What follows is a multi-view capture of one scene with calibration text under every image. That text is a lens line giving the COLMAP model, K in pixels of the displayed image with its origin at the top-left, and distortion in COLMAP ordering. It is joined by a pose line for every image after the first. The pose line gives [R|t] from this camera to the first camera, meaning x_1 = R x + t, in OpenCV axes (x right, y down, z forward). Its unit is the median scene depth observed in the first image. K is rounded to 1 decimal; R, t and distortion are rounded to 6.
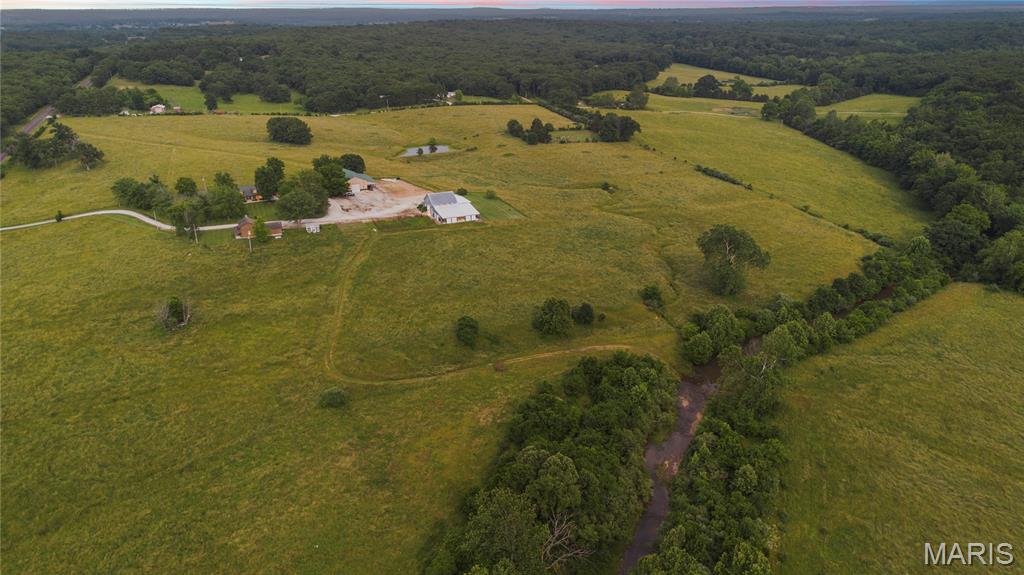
lens RADIAL K [[728.9, 0, 510.9], [0, 728.9, 289.1], [0, 0, 1]] dist [0.059306, -0.028482]
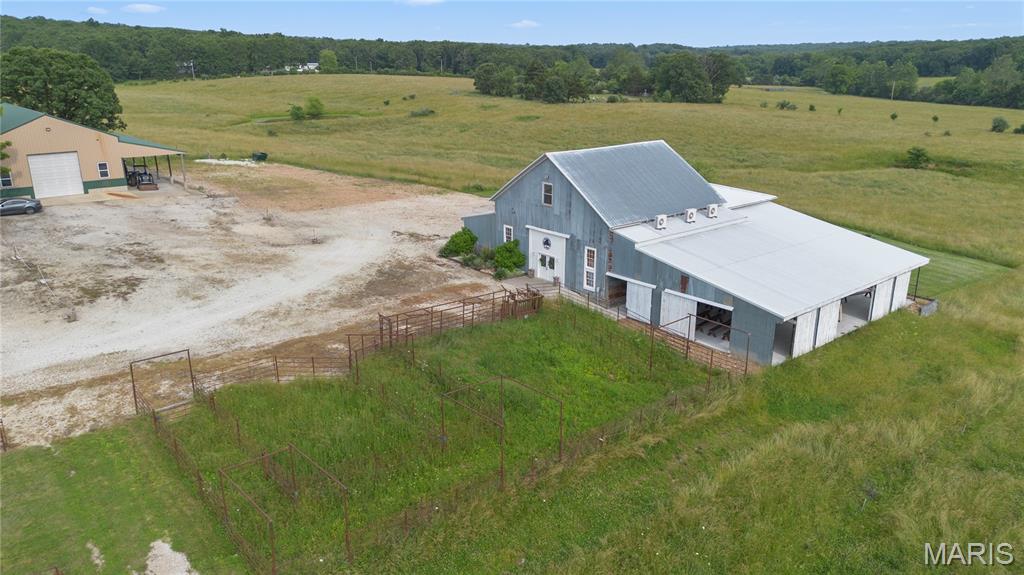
lens RADIAL K [[728.9, 0, 516.2], [0, 728.9, 288.0], [0, 0, 1]] dist [0.059306, -0.028482]
pose [[0.968826, -0.071662, 0.237150, -0.106802], [0.086542, 0.994841, -0.052929, -0.065493], [-0.232134, 0.071802, 0.970030, 0.584539]]
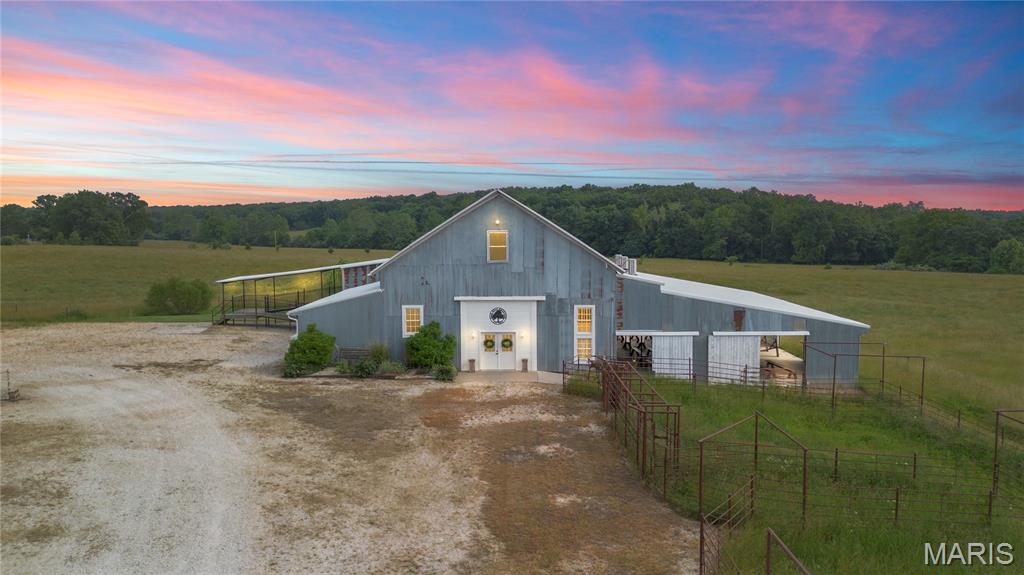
lens RADIAL K [[728.9, 0, 509.9], [0, 728.9, 284.7], [0, 0, 1]] dist [0.059306, -0.028482]
pose [[0.451128, -0.076717, 0.889156, -0.142254], [0.324343, 0.942268, -0.083261, -0.073570], [-0.831436, 0.325953, 0.449966, 0.649983]]
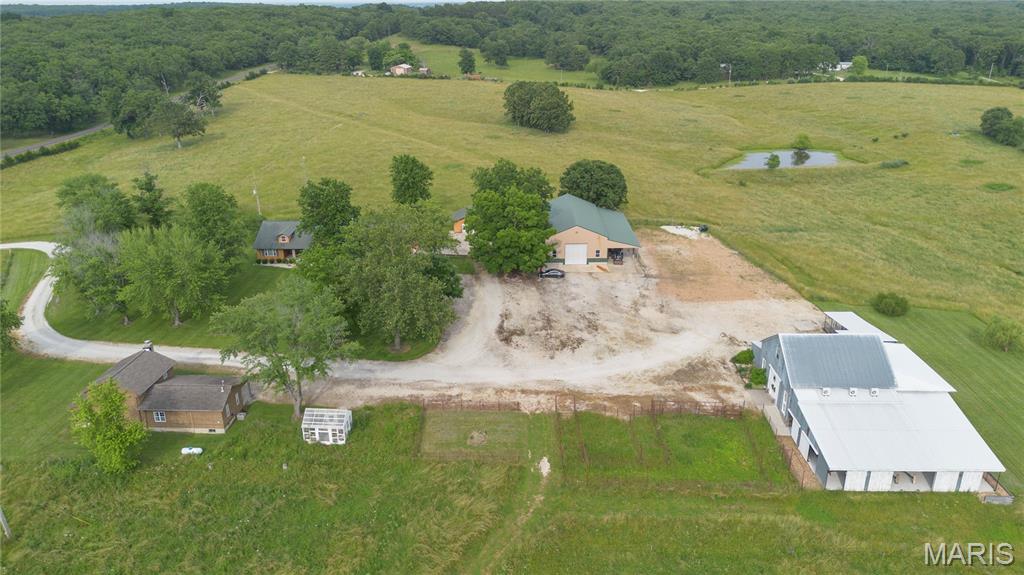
lens RADIAL K [[728.9, 0, 512.3], [0, 728.9, 284.9], [0, 0, 1]] dist [0.059306, -0.028482]
pose [[0.895697, 0.158429, -0.415484, -0.062778], [-0.157075, 0.986867, 0.037682, -0.097430], [0.415998, 0.031511, 0.908819, 0.483242]]
